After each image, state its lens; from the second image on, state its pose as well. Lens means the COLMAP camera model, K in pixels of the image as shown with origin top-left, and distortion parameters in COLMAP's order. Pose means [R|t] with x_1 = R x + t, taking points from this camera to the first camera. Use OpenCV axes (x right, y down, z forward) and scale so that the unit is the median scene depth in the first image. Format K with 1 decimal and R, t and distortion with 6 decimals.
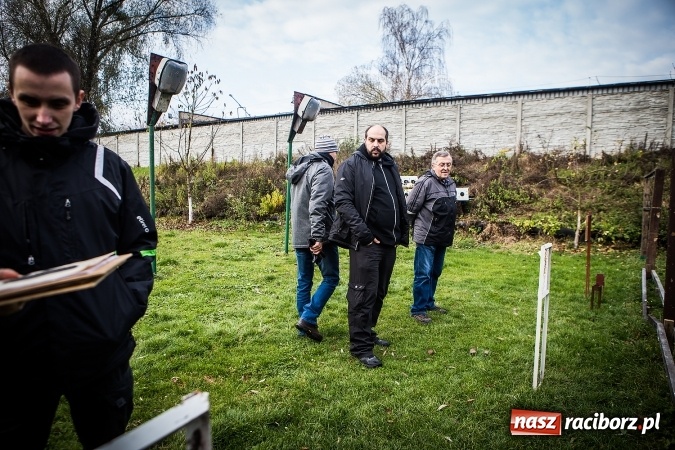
lens RADIAL K [[465.0, 0, 337.5], [0, 465.0, 225.0], [0, 0, 1]] dist [-0.107062, 0.076016]
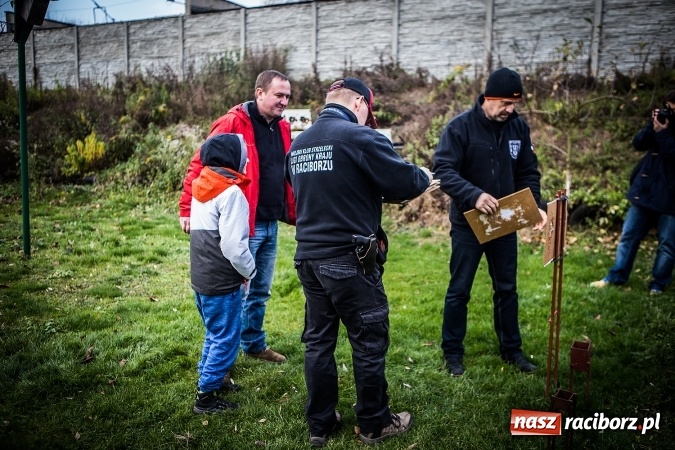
lens RADIAL K [[601.3, 0, 337.5], [0, 601.3, 225.0], [0, 0, 1]] dist [-0.083274, 0.106666]
pose [[0.996242, -0.011057, 0.085906, 0.129960], [0.004302, 0.996911, 0.078427, -0.016701], [-0.086508, -0.077763, 0.993212, 0.202575]]
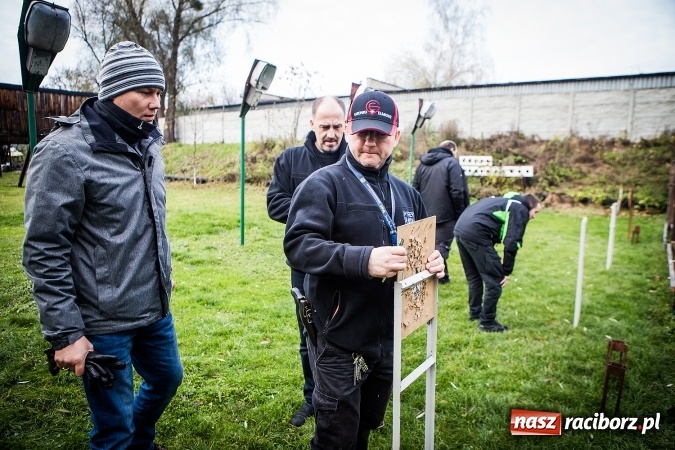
lens RADIAL K [[465.0, 0, 337.5], [0, 465.0, 225.0], [0, 0, 1]] dist [-0.107062, 0.076016]
pose [[0.998542, 0.009005, -0.053215, -0.169426], [-0.005582, 0.997926, 0.064126, 0.003783], [0.053682, -0.063735, 0.996522, -0.276941]]
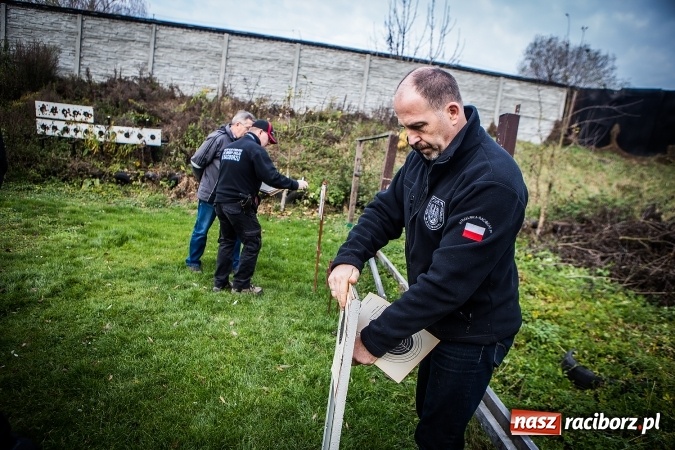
lens RADIAL K [[465.0, 0, 337.5], [0, 465.0, 225.0], [0, 0, 1]] dist [-0.107062, 0.076016]
pose [[0.794701, -0.006235, 0.606969, 0.038976], [-0.067520, 0.992834, 0.098601, -0.013666], [-0.603234, -0.119341, 0.788585, 0.147428]]
